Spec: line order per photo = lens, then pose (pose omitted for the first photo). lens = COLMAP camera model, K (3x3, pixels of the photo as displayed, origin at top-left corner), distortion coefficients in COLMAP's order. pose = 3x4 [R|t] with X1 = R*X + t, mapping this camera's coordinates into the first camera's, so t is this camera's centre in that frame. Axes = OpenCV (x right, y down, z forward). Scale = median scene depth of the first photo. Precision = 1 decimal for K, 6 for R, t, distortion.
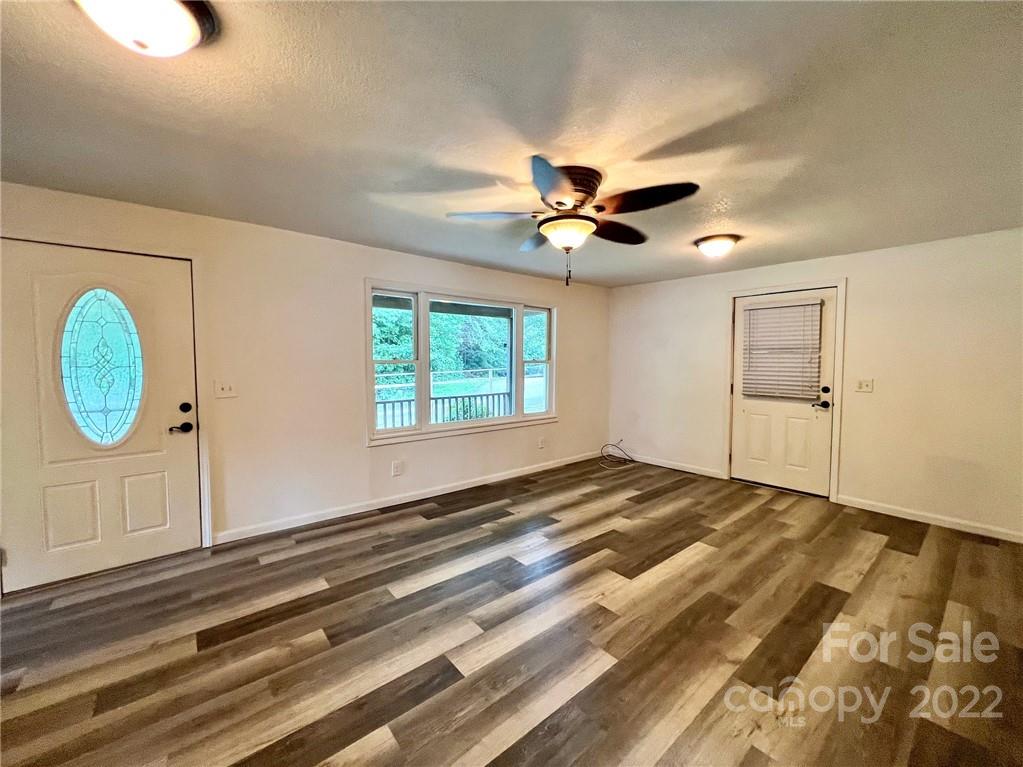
lens RADIAL K [[409.7, 0, 508.7], [0, 409.7, 379.6], [0, 0, 1]] dist [0.000341, -0.000144]
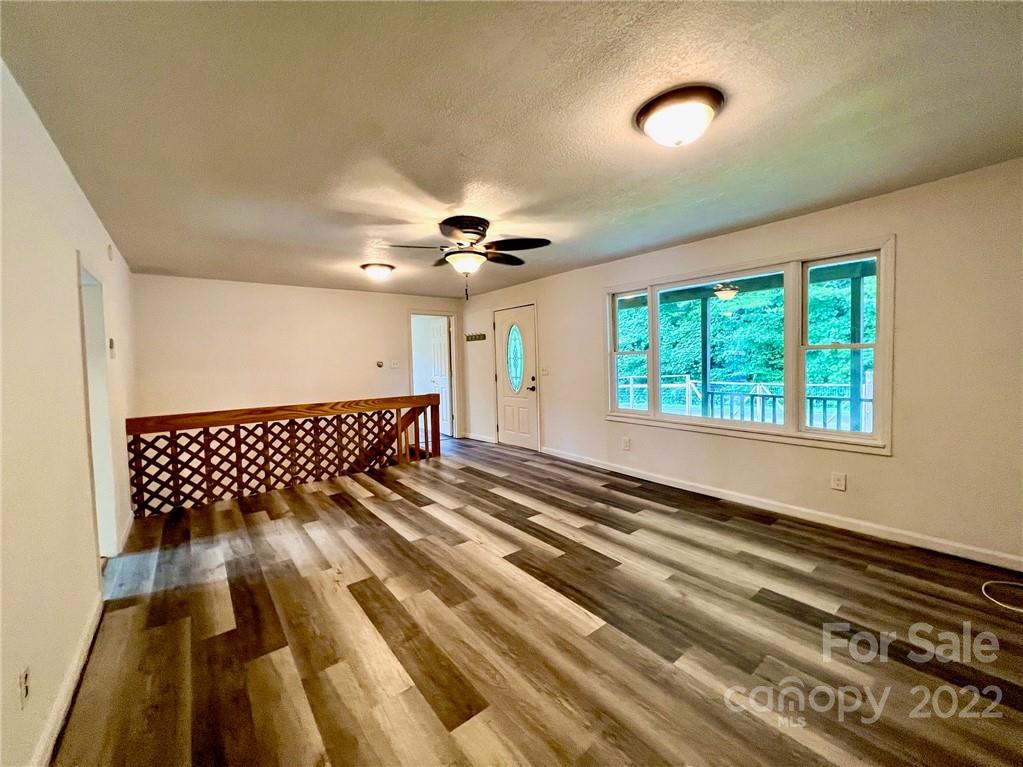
lens RADIAL K [[409.7, 0, 508.7], [0, 409.7, 379.6], [0, 0, 1]] dist [0.000341, -0.000144]
pose [[-0.028145, 0.049872, -0.998359, 1.167359], [-0.020994, 0.998505, 0.050472, -0.024173], [0.999383, 0.022380, -0.027056, 0.902455]]
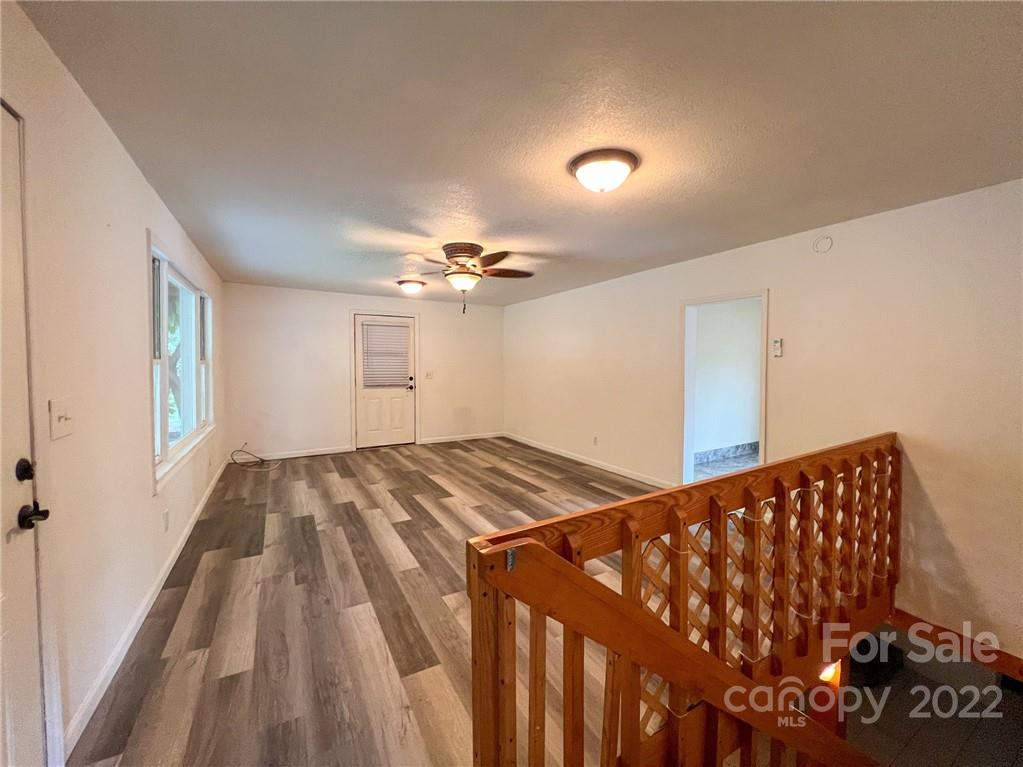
lens RADIAL K [[409.7, 0, 508.7], [0, 409.7, 379.6], [0, 0, 1]] dist [0.000341, -0.000144]
pose [[0.176050, -0.042082, 0.983481, -1.073432], [0.046333, 0.998333, 0.034424, -0.013453], [-0.983290, 0.039507, 0.177707, 0.423064]]
